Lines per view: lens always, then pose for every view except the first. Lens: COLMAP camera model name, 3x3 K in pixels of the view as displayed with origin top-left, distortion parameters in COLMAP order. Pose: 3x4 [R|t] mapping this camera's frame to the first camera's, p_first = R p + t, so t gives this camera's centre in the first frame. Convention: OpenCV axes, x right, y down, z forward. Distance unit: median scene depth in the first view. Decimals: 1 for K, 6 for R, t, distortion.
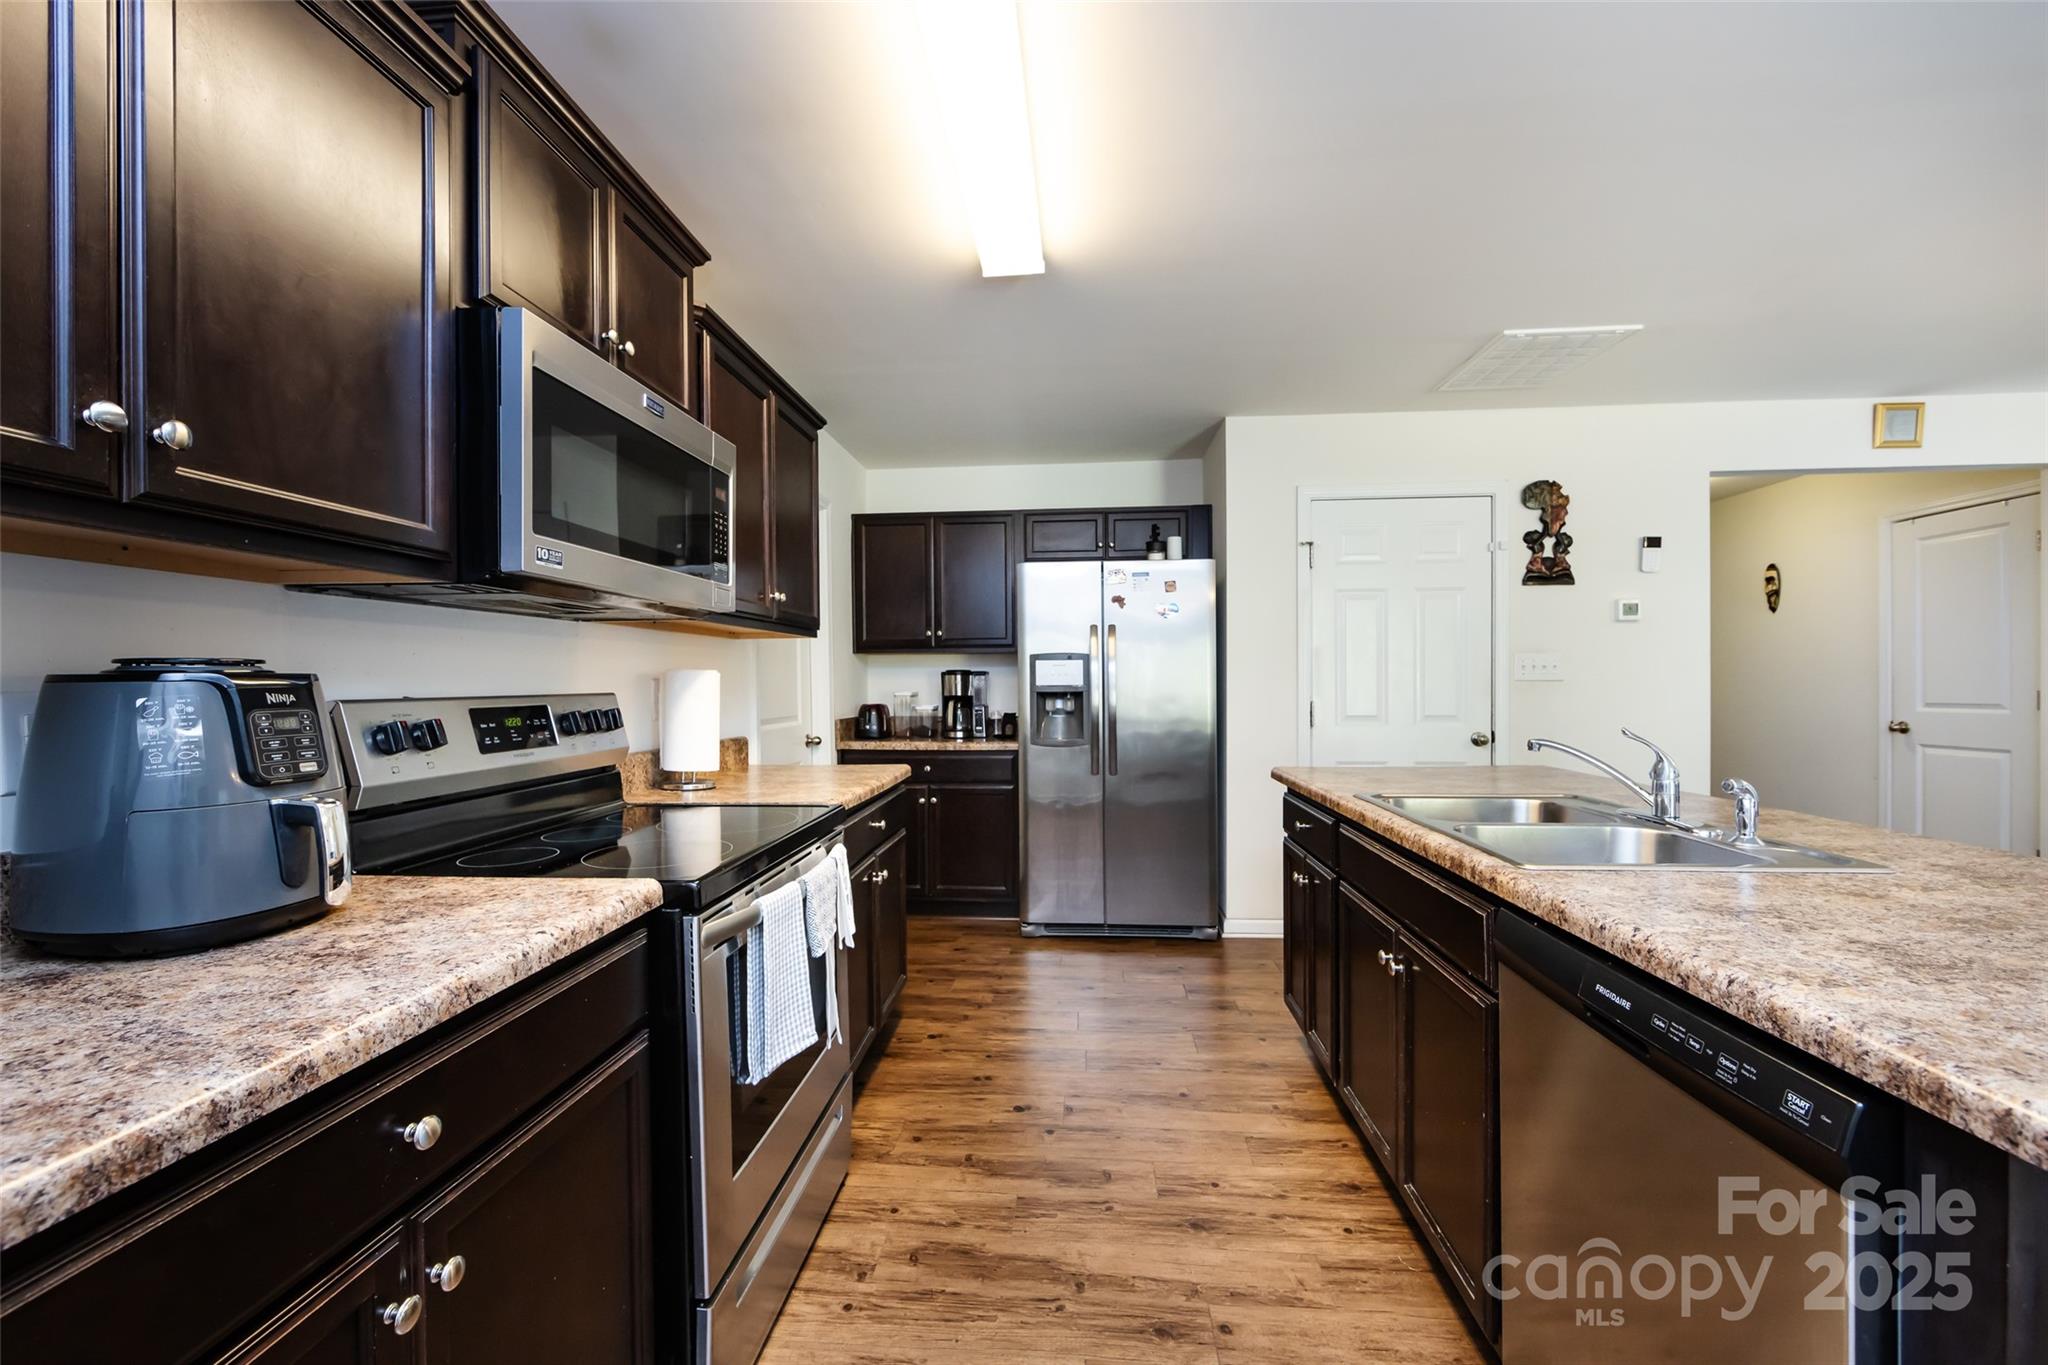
lens RADIAL K [[811.4, 0, 1025.4], [0, 811.4, 687.2], [0, 0, 1]] dist [-0.002343, -0.000644]
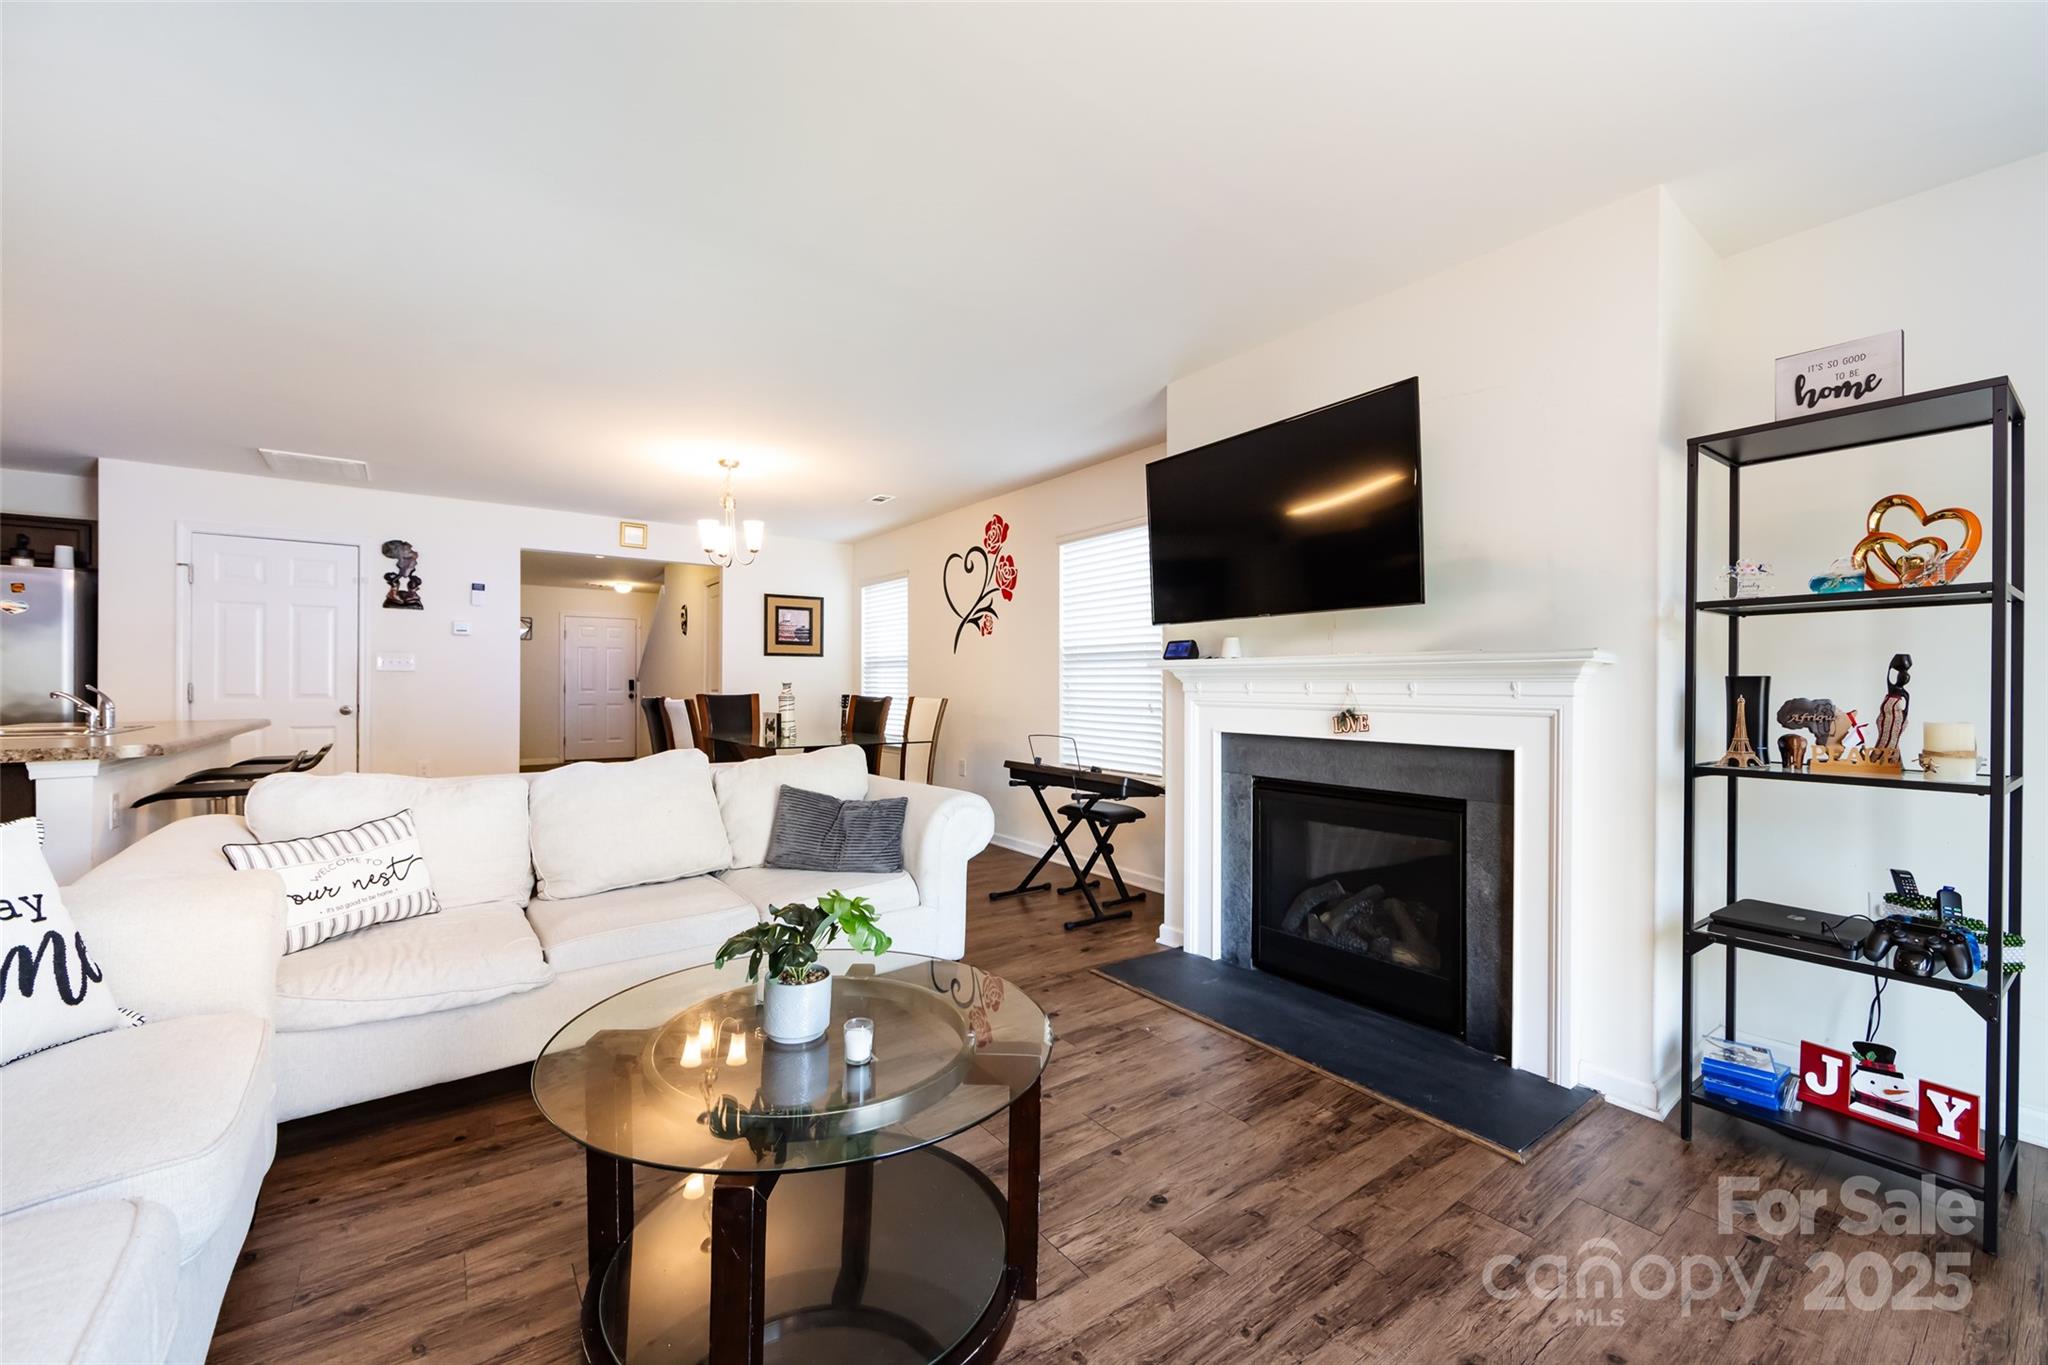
lens RADIAL K [[803.1, 0, 1021.2], [0, 803.1, 687.2], [0, 0, 1]] dist [-0.002006, -0.000007]
pose [[0.756735, 0.008349, 0.653668, 0.624089], [-0.005588, 0.999965, -0.006304, 0.028521], [-0.653698, 0.001118, 0.756755, -1.049851]]
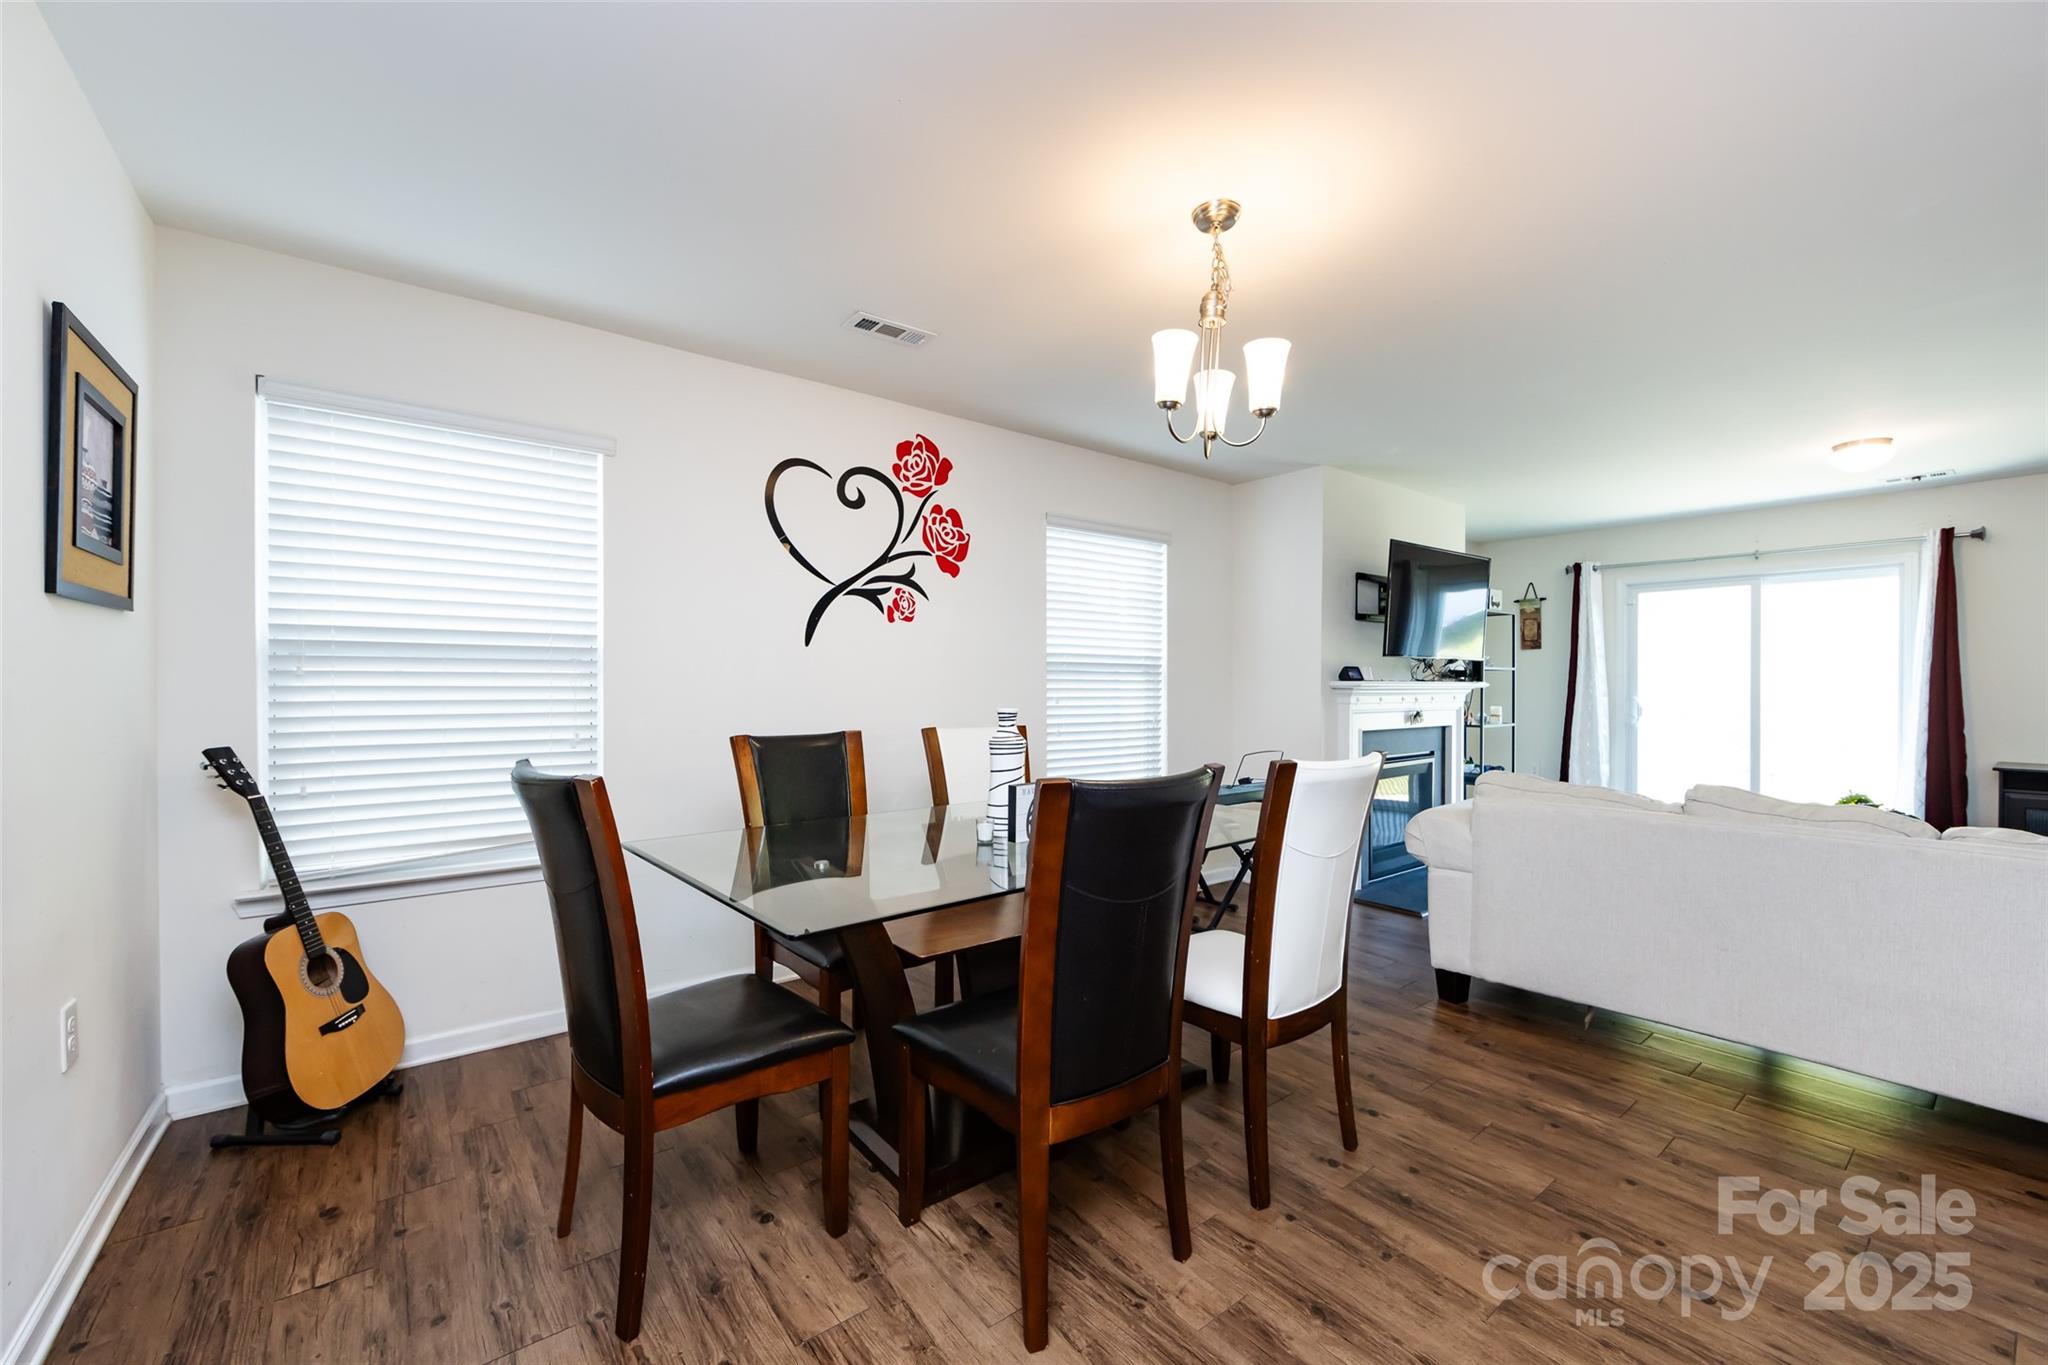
lens RADIAL K [[803.1, 0, 1021.2], [0, 803.1, 687.2], [0, 0, 1]] dist [-0.002006, -0.000007]
pose [[-0.670615, 0.001291, 0.741804, 0.802937], [0.005625, 0.999979, 0.003345, -0.011254], [-0.741784, 0.006416, -0.670608, 0.984776]]
